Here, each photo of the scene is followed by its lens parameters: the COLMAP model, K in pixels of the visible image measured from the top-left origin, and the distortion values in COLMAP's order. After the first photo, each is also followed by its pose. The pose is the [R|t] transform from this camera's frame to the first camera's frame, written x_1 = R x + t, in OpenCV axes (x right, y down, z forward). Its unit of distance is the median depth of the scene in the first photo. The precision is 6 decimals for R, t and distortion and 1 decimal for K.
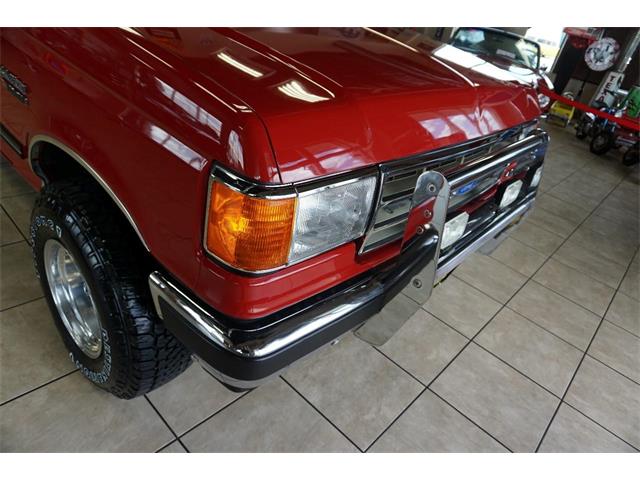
lens RADIAL K [[424.8, 0, 321.3], [0, 424.8, 239.0], [0, 0, 1]] dist [-0.045208, 0.037245]
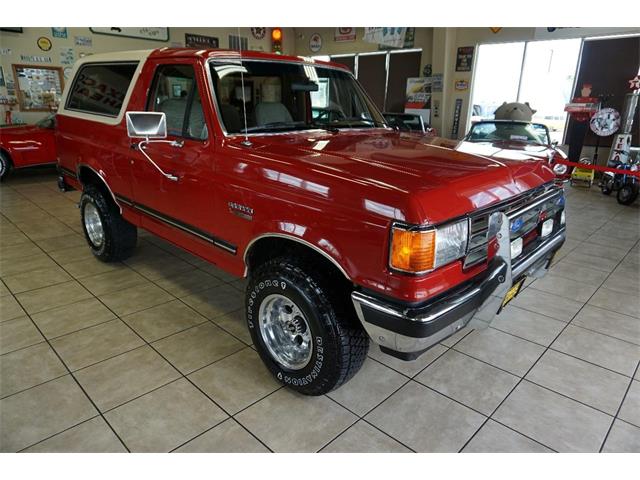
lens RADIAL K [[425.4, 0, 317.7], [0, 425.4, 237.8], [0, 0, 1]] dist [-0.045292, 0.035428]
pose [[0.983396, -0.160969, -0.083800, -0.073033], [0.135138, 0.957752, -0.253868, 0.061222], [0.121124, 0.238328, 0.963602, -0.167575]]
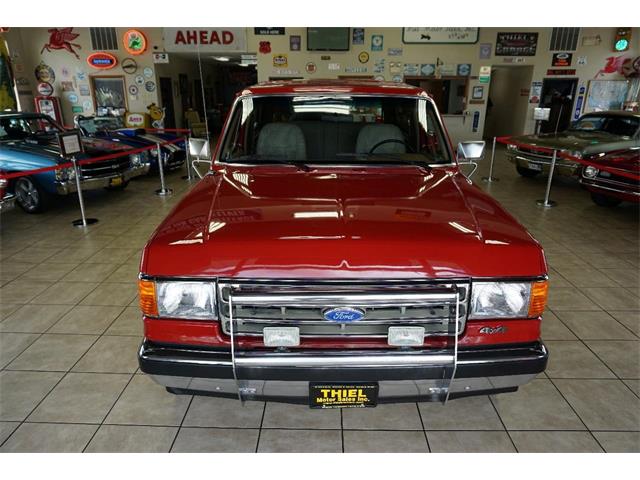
lens RADIAL K [[425.4, 0, 317.7], [0, 425.4, 237.8], [0, 0, 1]] dist [-0.045292, 0.035428]
pose [[0.641176, 0.051661, -0.765653, 0.335470], [-0.286257, 0.941818, -0.176171, -0.023316], [0.712004, 0.332130, 0.618659, 0.021302]]
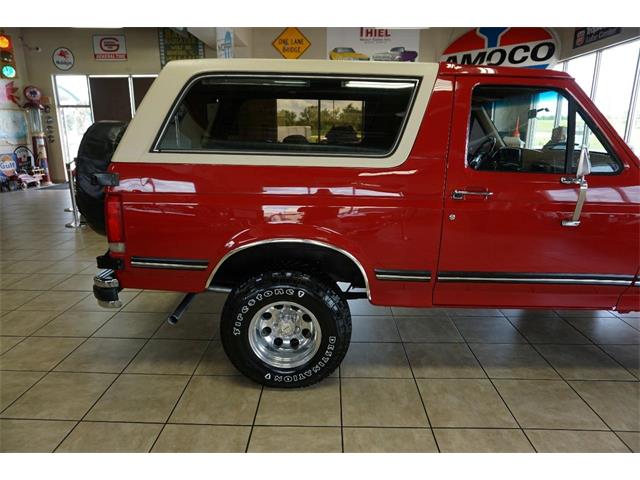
lens RADIAL K [[424.8, 0, 321.3], [0, 424.8, 239.0], [0, 0, 1]] dist [-0.045208, 0.037245]
pose [[0.735718, -0.354683, 0.576991, -0.704217], [0.478359, 0.875212, -0.071951, -0.235785], [-0.479469, 0.328945, 0.813575, 0.071269]]
